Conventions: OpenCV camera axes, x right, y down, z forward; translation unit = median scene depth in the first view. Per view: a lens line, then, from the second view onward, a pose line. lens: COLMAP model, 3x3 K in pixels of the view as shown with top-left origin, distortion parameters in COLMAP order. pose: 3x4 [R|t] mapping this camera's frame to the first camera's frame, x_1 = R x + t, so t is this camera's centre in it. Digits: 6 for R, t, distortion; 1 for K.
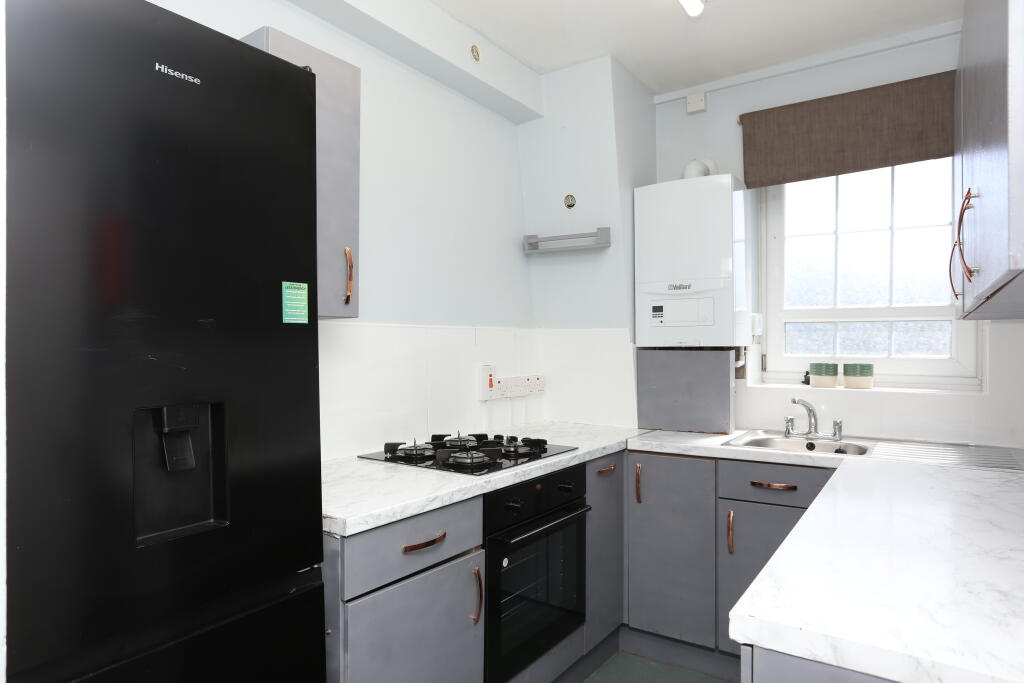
lens RADIAL K [[635.5, 0, 512.3], [0, 635.5, 355.3], [0, 0, 1]] dist [0.000705, 0.000055]
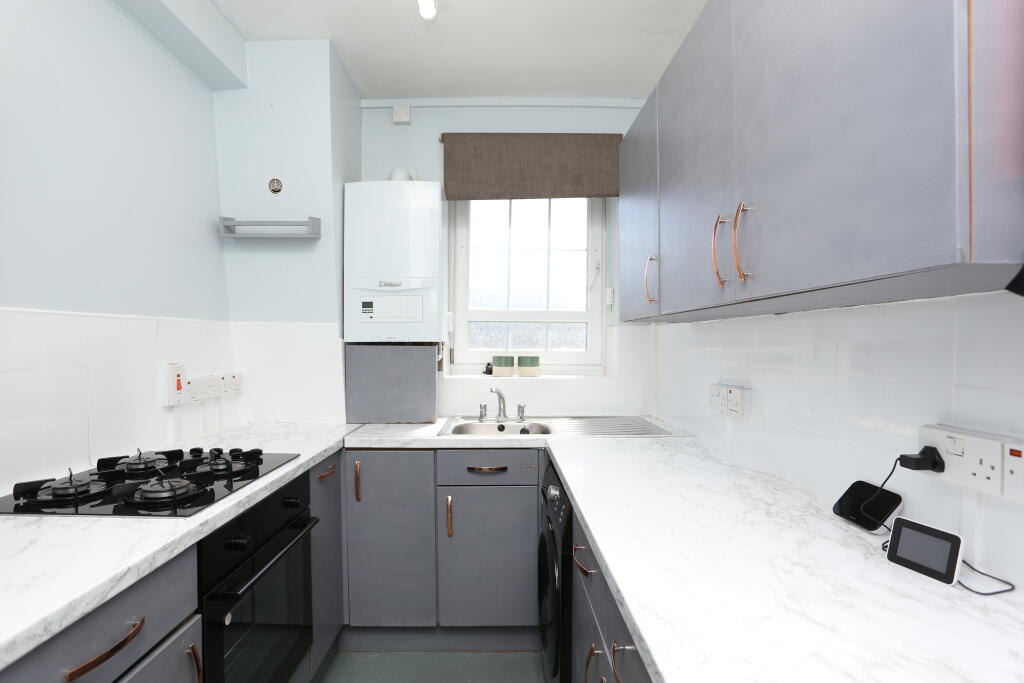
lens RADIAL K [[516.6, 0, 508.2], [0, 516.6, 348.1], [0, 0, 1]] dist [-0.065446, 0.032772]
pose [[0.827006, -0.003715, 0.562181, -0.048843], [0.003958, 0.999992, 0.000785, -0.003596], [-0.562180, 0.001576, 0.827014, 0.201330]]
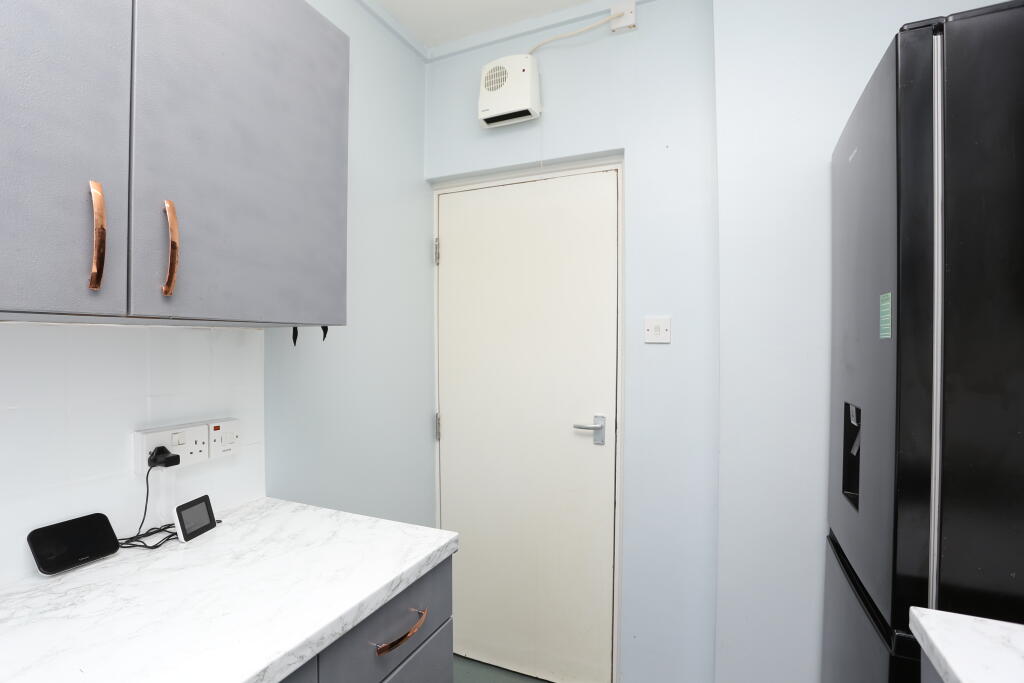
lens RADIAL K [[516.6, 0, 508.2], [0, 516.6, 348.1], [0, 0, 1]] dist [-0.065446, 0.032772]
pose [[-0.984276, 0.001860, -0.176629, 0.147770], [-0.001384, 0.999833, 0.018240, -0.024578], [0.176633, 0.018198, -0.984109, 0.740986]]
